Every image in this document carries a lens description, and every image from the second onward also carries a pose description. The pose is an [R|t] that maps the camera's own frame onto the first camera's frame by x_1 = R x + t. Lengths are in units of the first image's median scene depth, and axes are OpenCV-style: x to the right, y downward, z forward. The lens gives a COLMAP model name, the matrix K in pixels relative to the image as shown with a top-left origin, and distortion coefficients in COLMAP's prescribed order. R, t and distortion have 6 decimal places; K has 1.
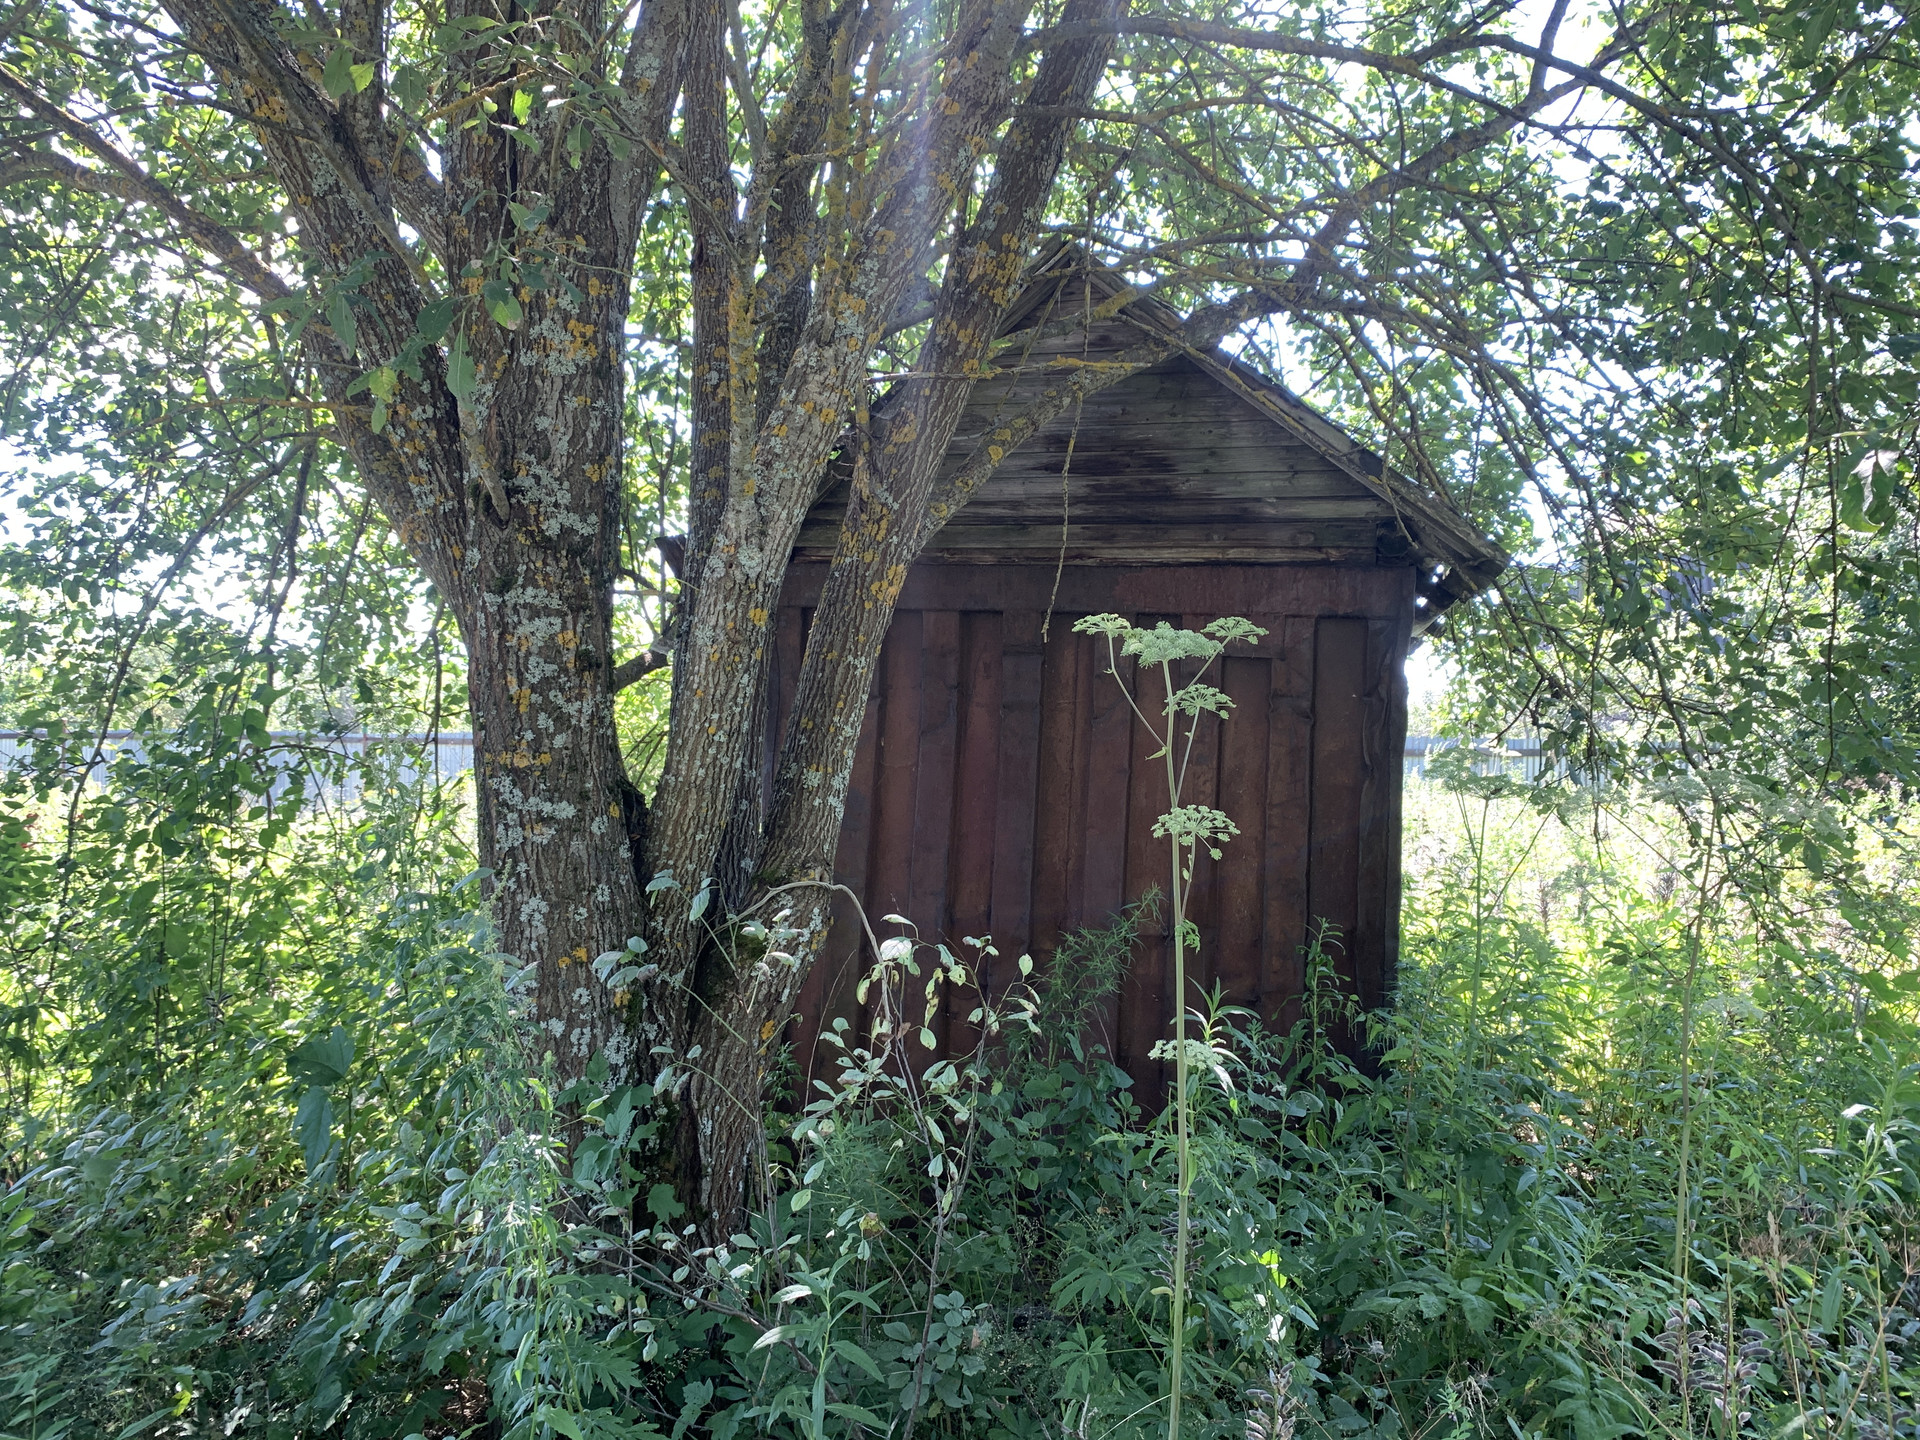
lens RADIAL K [[1479.5, 0, 941.4], [0, 1479.5, 728.9], [0, 0, 1]] dist [0.009195, -0.007674]
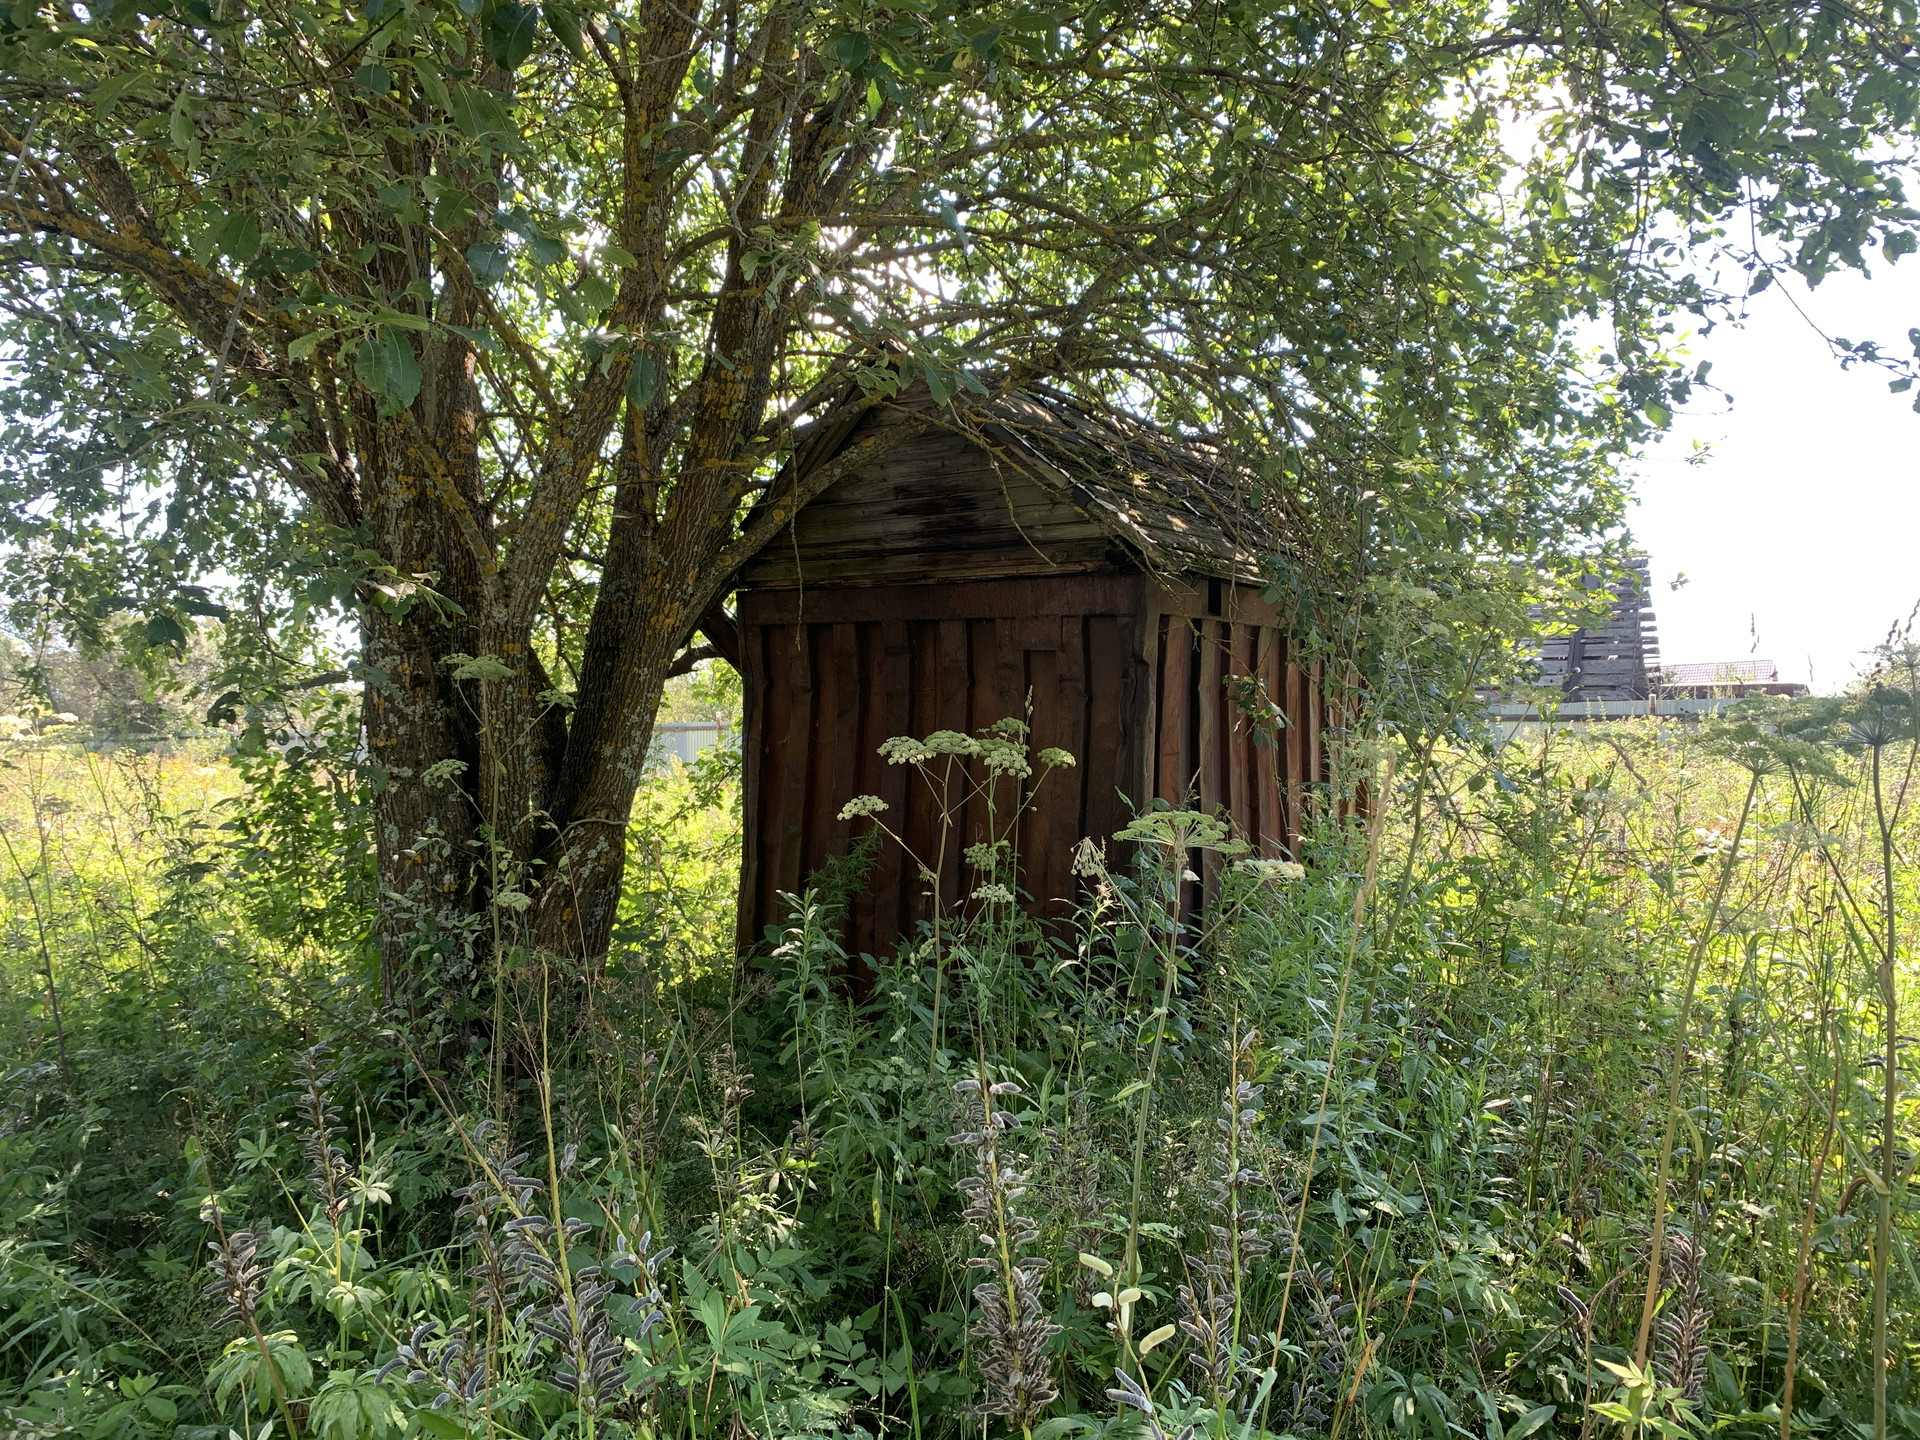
lens RADIAL K [[1482.7, 0, 953.5], [0, 1482.7, 728.3], [0, 0, 1]] dist [0.027541, -0.092798]
pose [[0.934190, -0.021768, -0.356112, 0.633007], [0.026515, 0.999613, 0.008456, 0.005898], [0.355790, -0.017342, 0.934405, -0.229075]]
